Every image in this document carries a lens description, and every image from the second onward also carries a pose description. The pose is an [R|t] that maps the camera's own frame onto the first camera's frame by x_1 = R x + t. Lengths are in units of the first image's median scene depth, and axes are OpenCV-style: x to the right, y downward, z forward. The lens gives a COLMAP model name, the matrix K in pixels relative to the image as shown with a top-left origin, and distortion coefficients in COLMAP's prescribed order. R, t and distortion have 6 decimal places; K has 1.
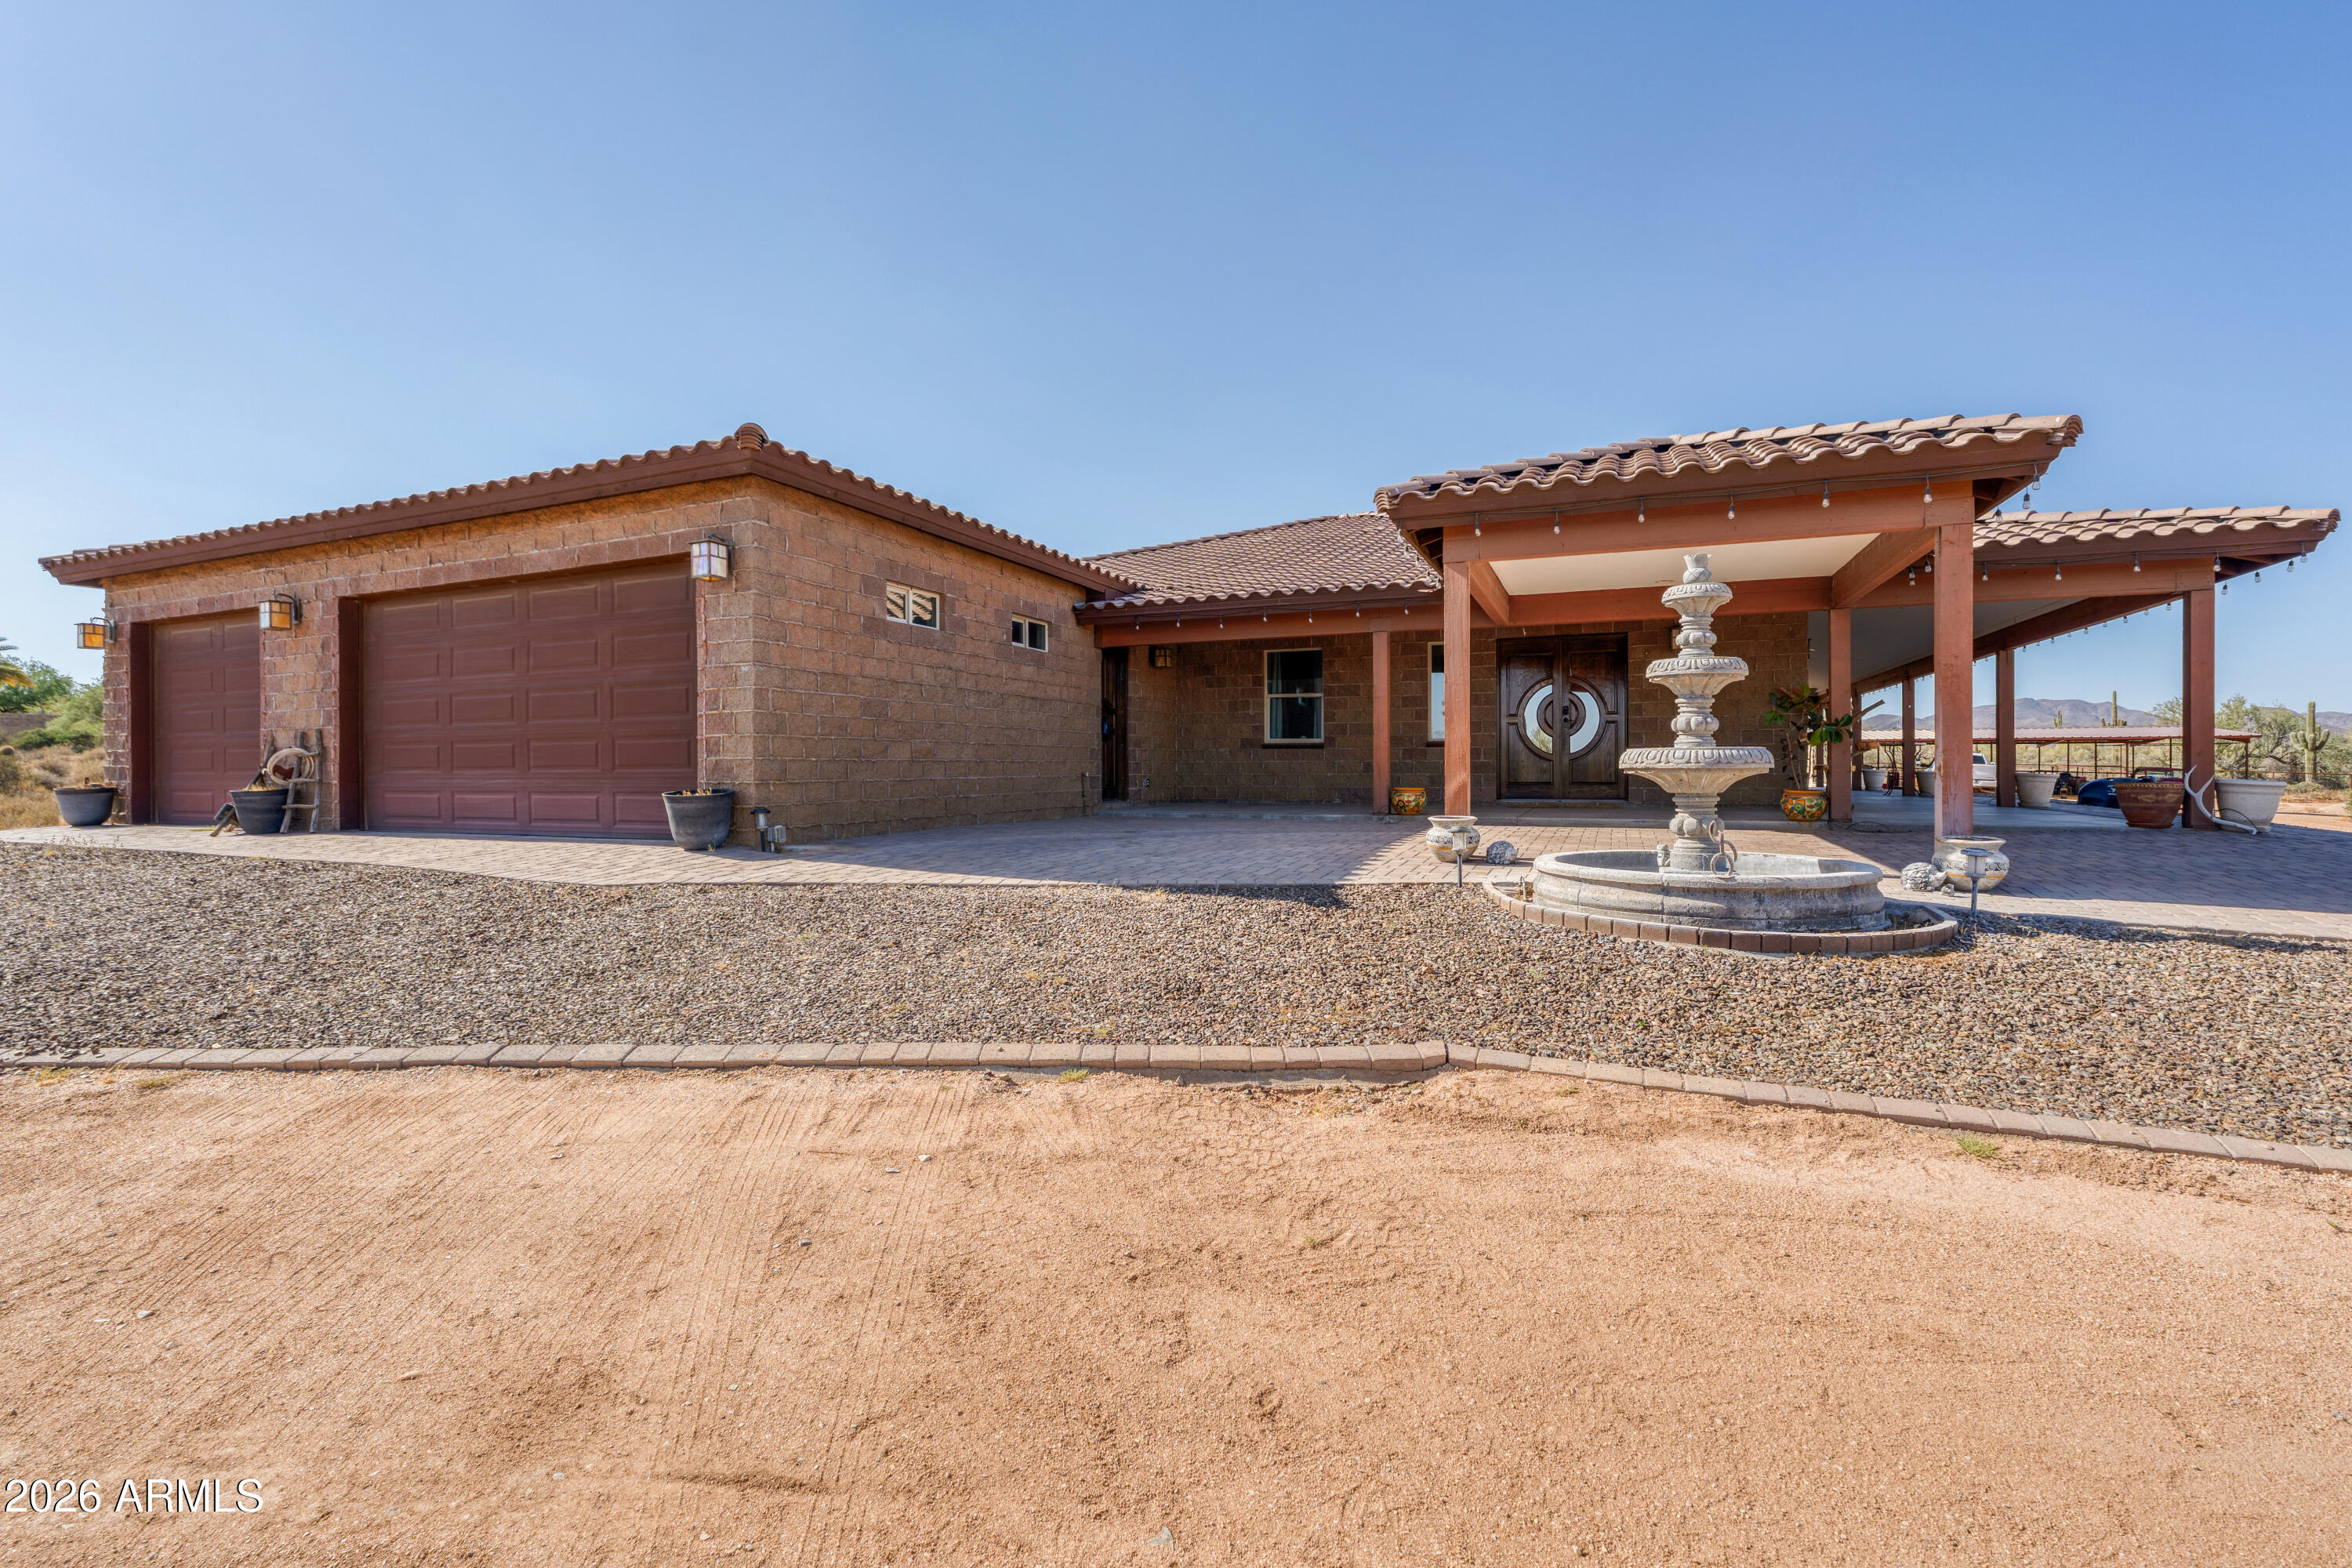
lens RADIAL K [[1033.4, 0, 1170.5], [0, 1033.4, 773.3], [0, 0, 1]] dist [-0.008252, 0.000069]
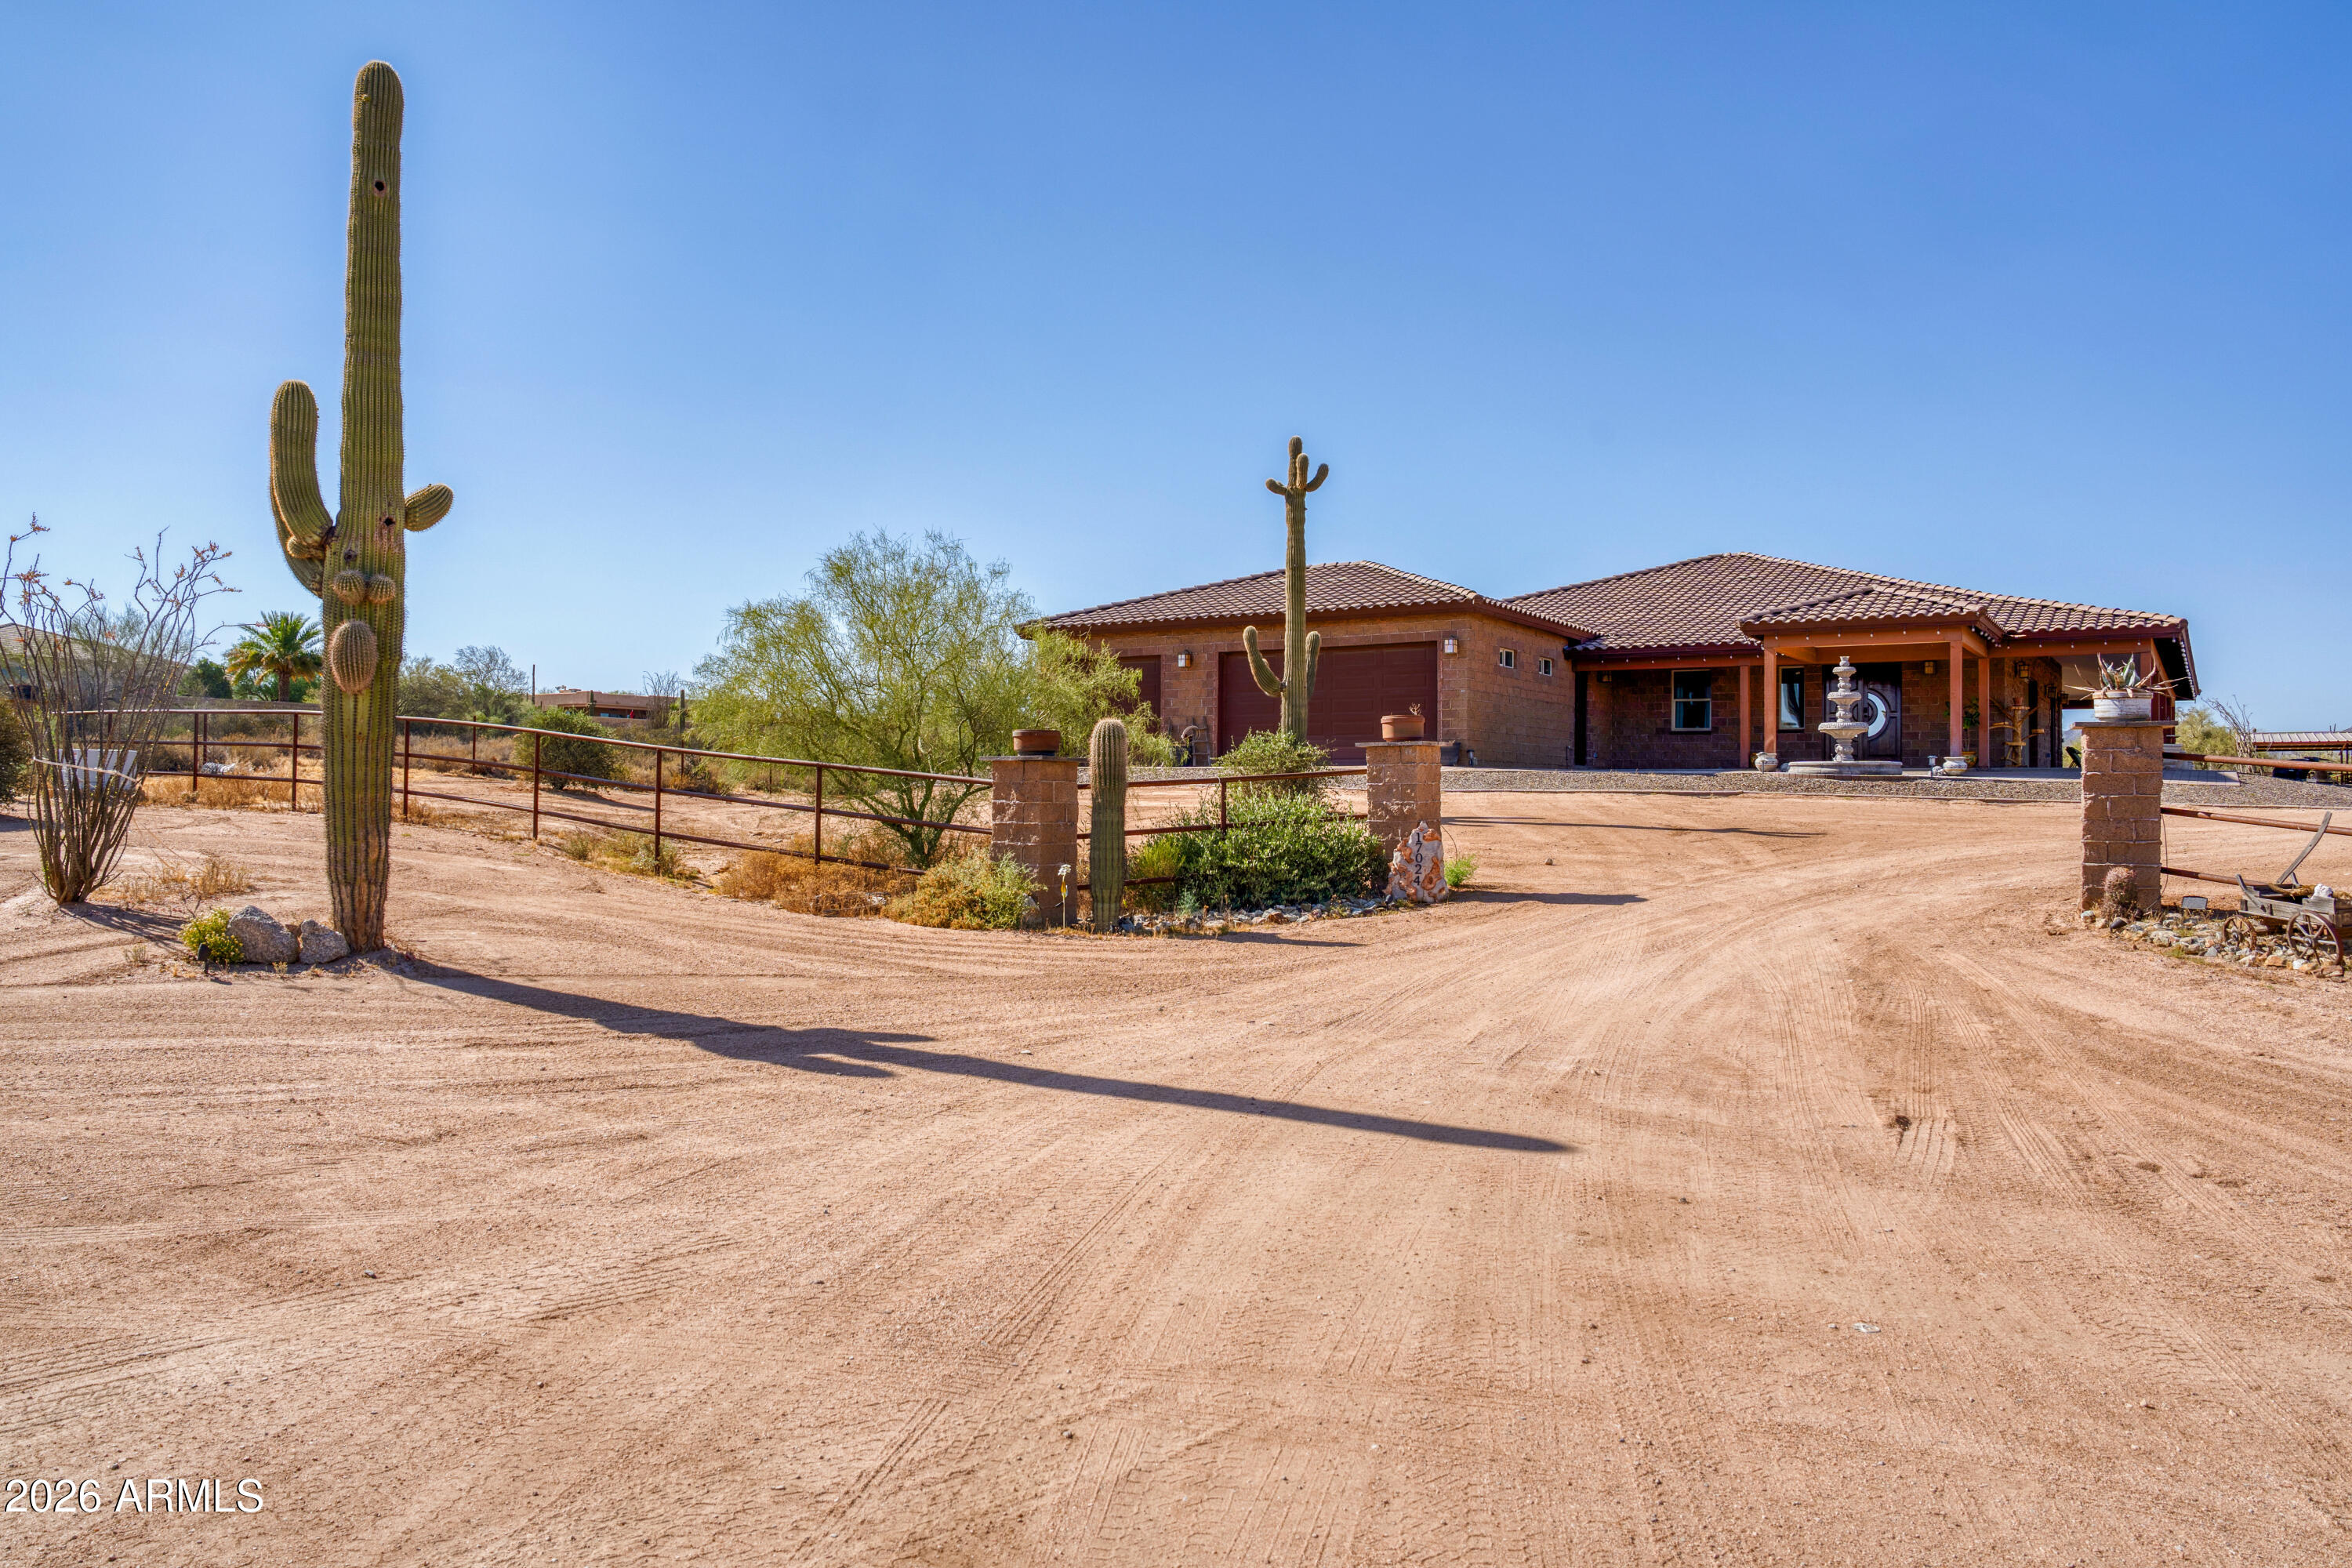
lens RADIAL K [[1616.3, 0, 1272.9], [0, 1616.3, 780.7], [0, 0, 1]] dist [-0.001929, 0.000324]
pose [[0.993499, 0.008771, -0.113499, -0.331594], [-0.010612, 0.999822, -0.015626, 0.131126], [0.113342, 0.016729, 0.993415, -2.144190]]
